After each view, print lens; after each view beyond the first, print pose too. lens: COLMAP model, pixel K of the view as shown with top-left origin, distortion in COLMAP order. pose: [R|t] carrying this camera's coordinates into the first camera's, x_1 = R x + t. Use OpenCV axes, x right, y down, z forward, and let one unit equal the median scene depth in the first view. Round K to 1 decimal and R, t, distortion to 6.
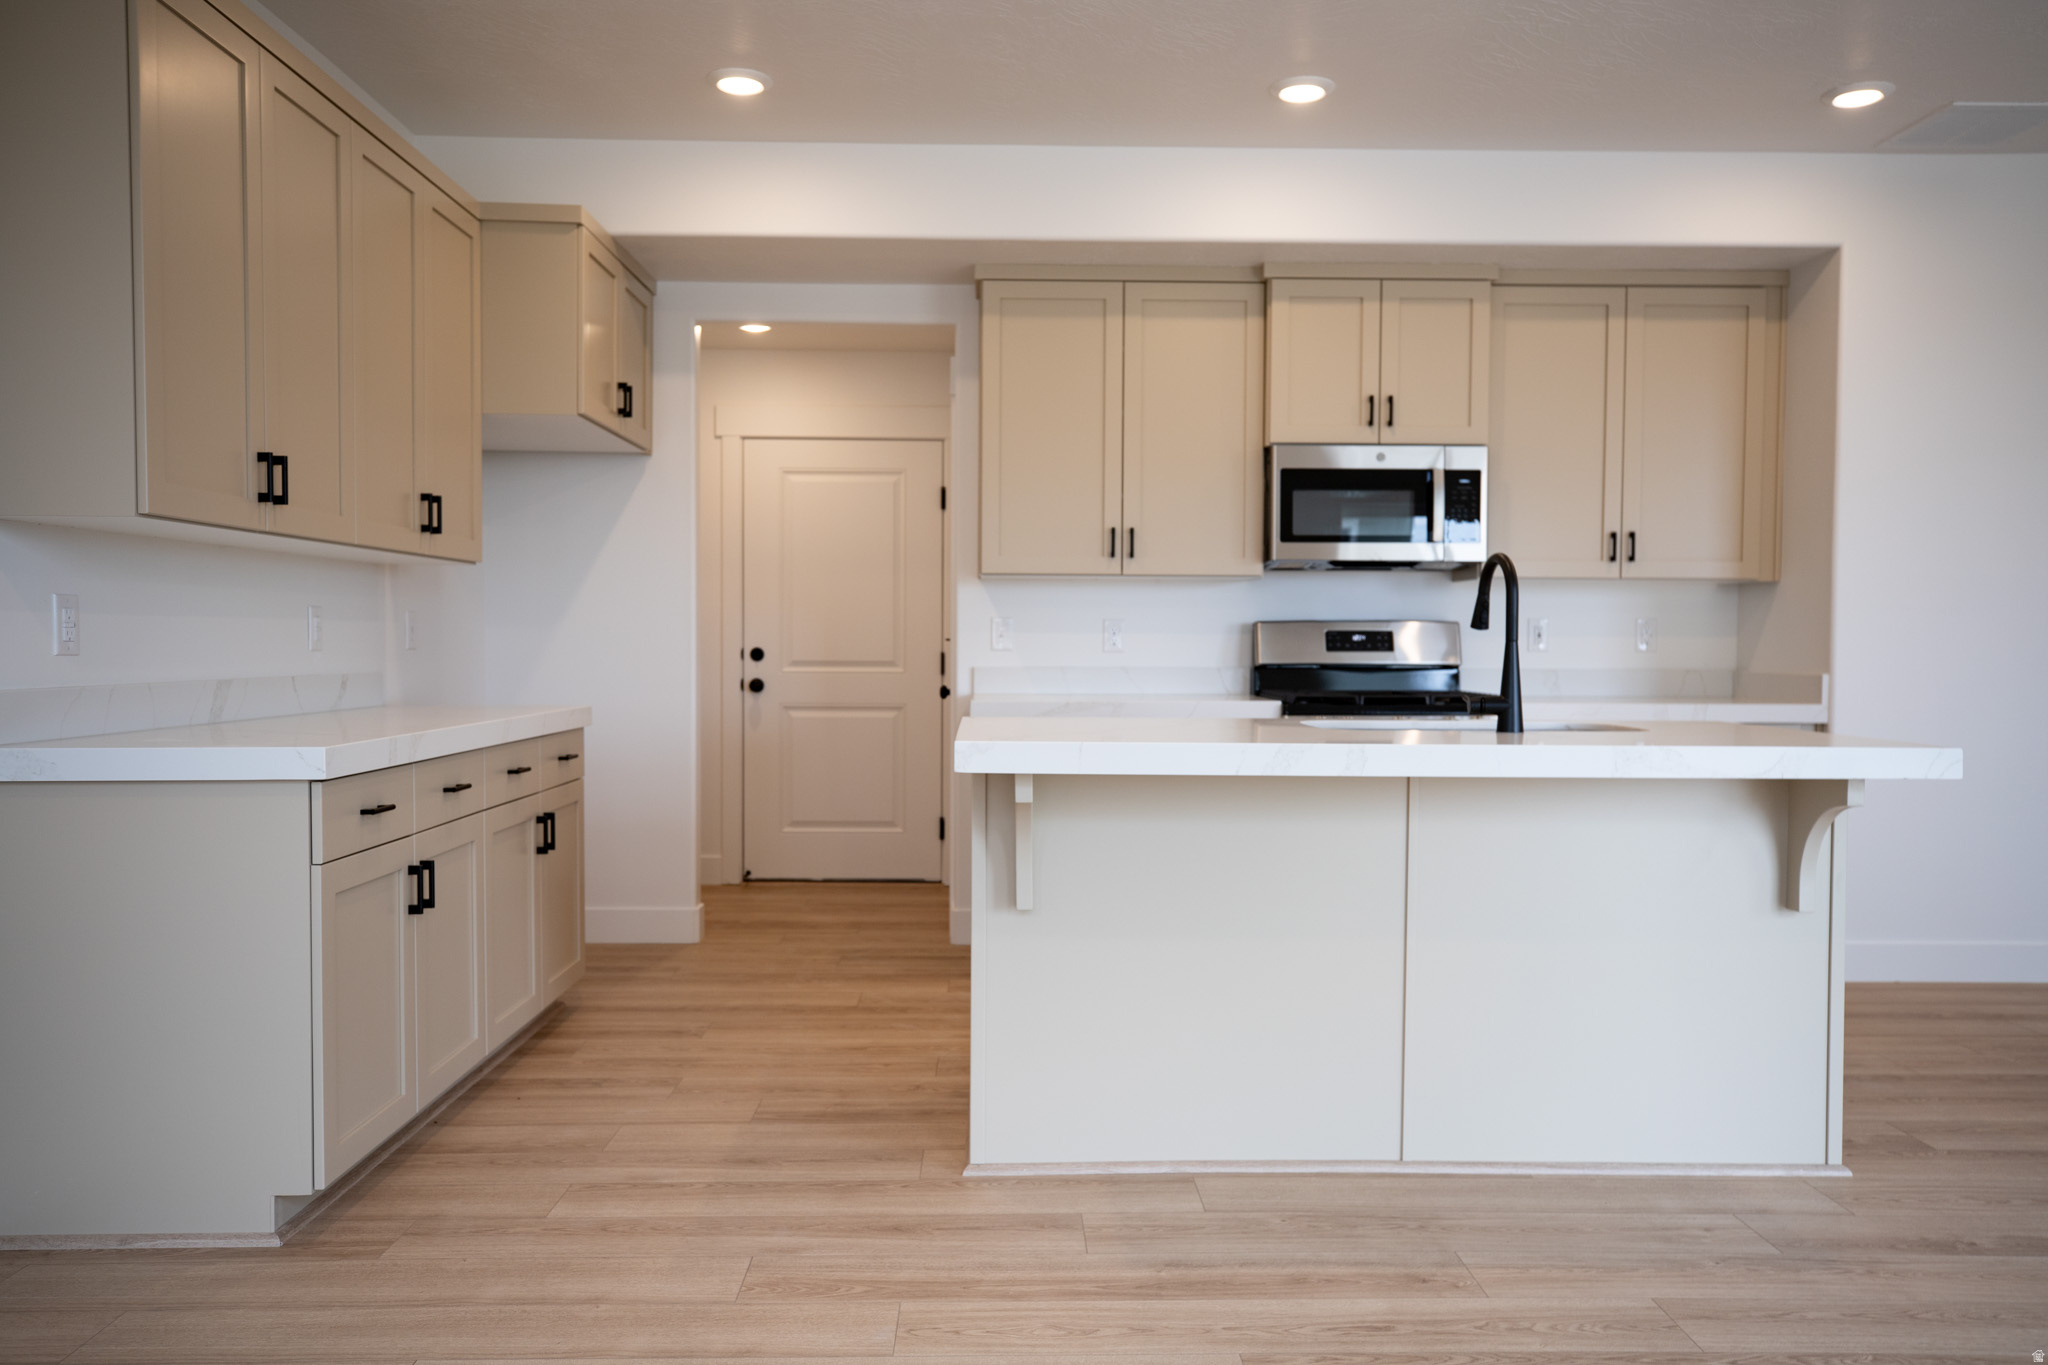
lens RADIAL K [[1526.2, 0, 1024.0], [0, 1526.2, 682.5], [0, 0, 1]] dist [0.007650, 0.003364]
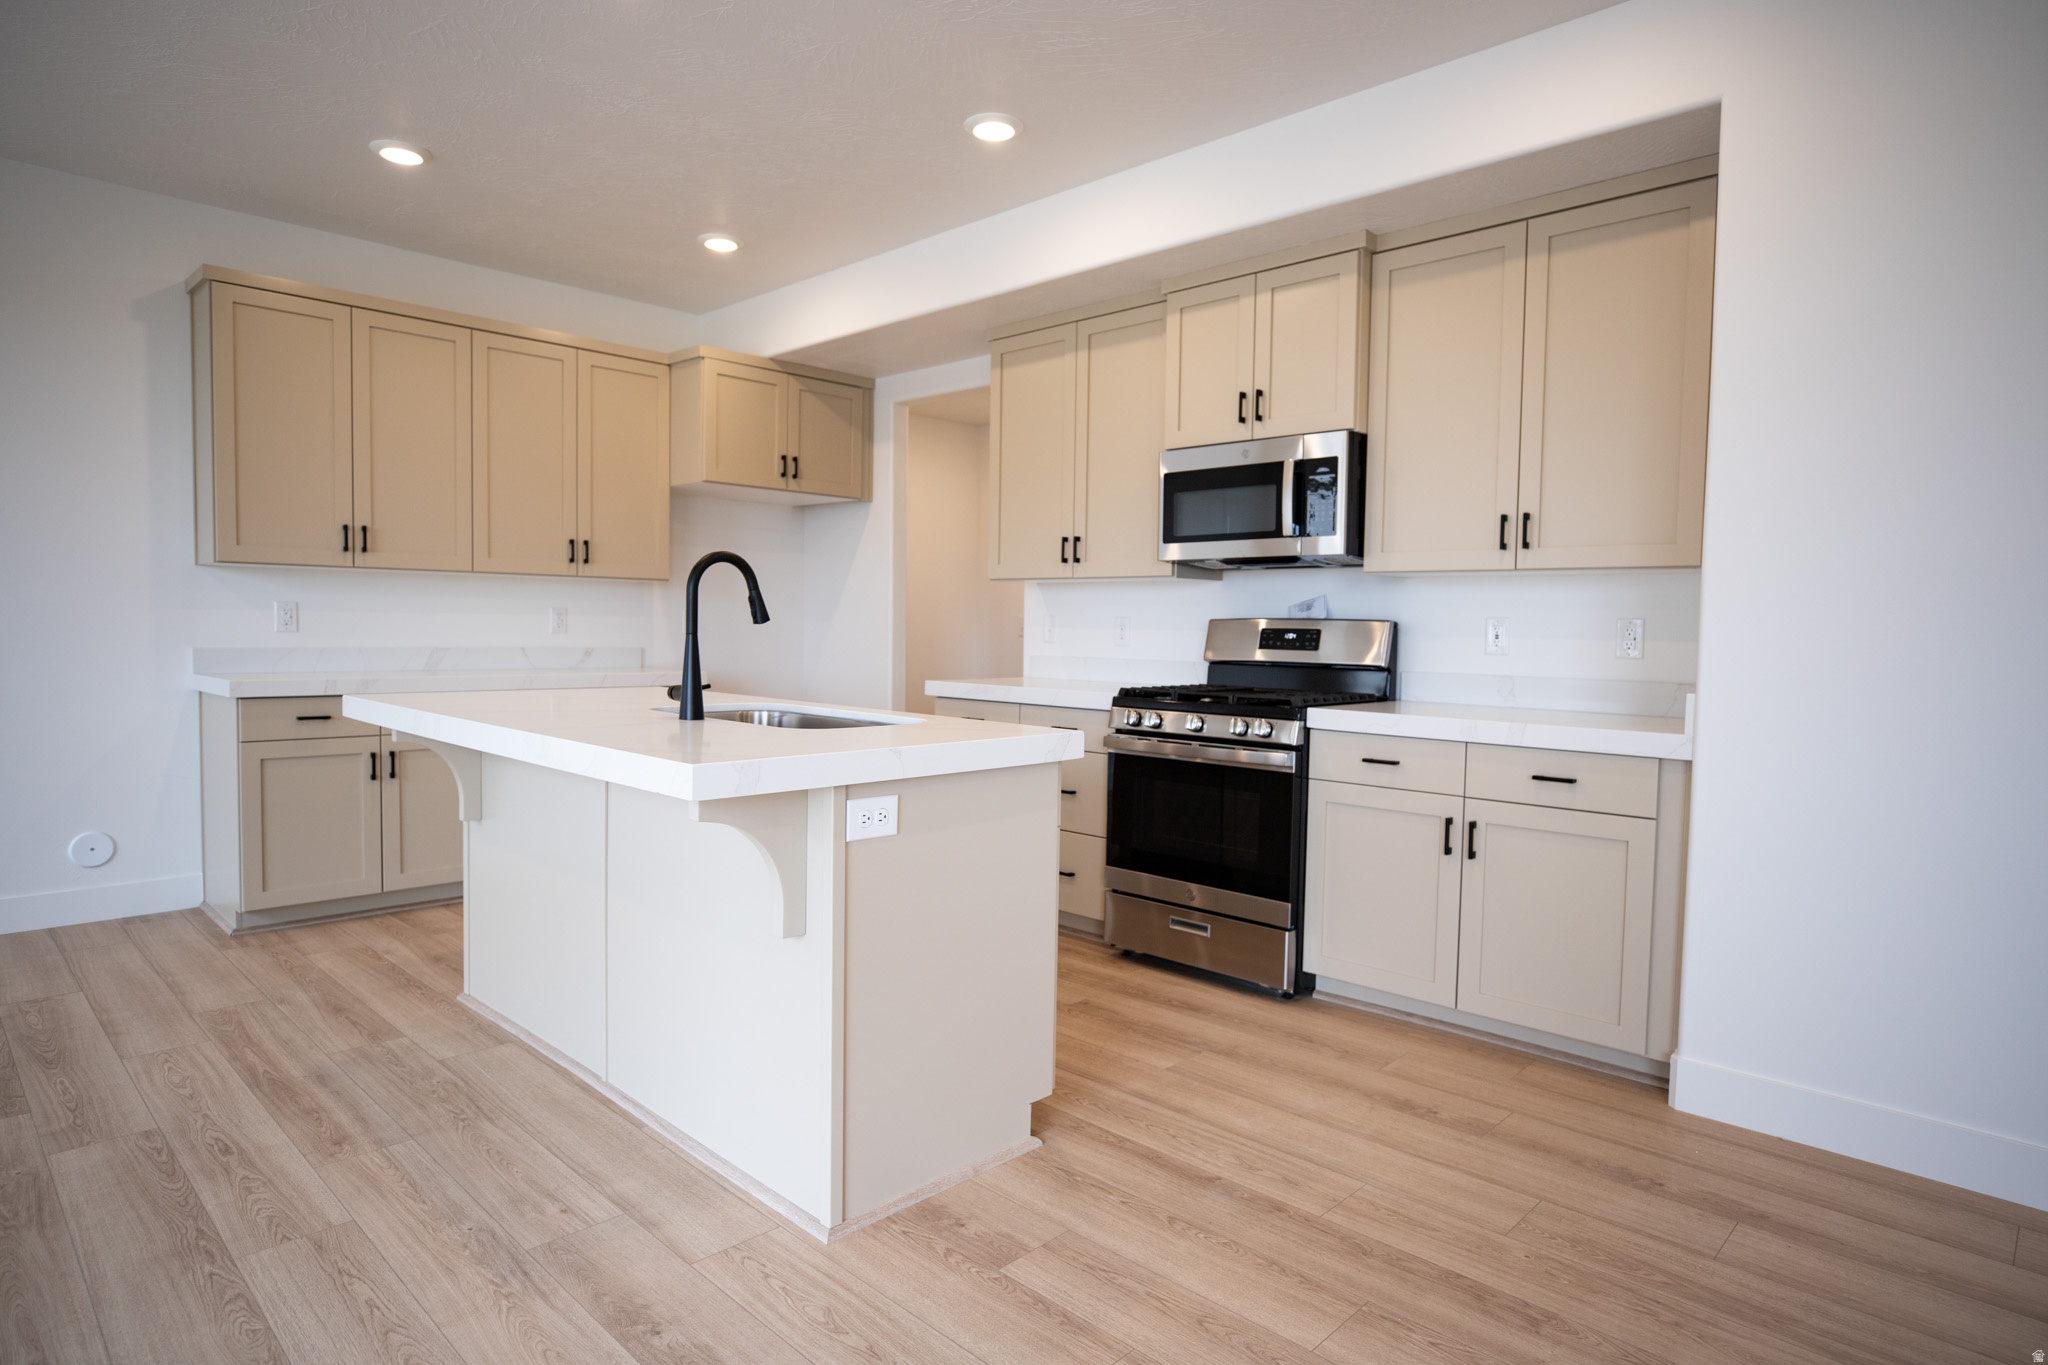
lens RADIAL K [[1133.1, 0, 1024.0], [0, 1133.1, 682.5], [0, 0, 1]] dist [-0.003860, 0.001060]
pose [[0.697667, 0.045571, -0.714972, 1.114833], [-0.031514, 0.998961, 0.032921, -0.031599], [0.715729, -0.000436, 0.698378, 0.643085]]
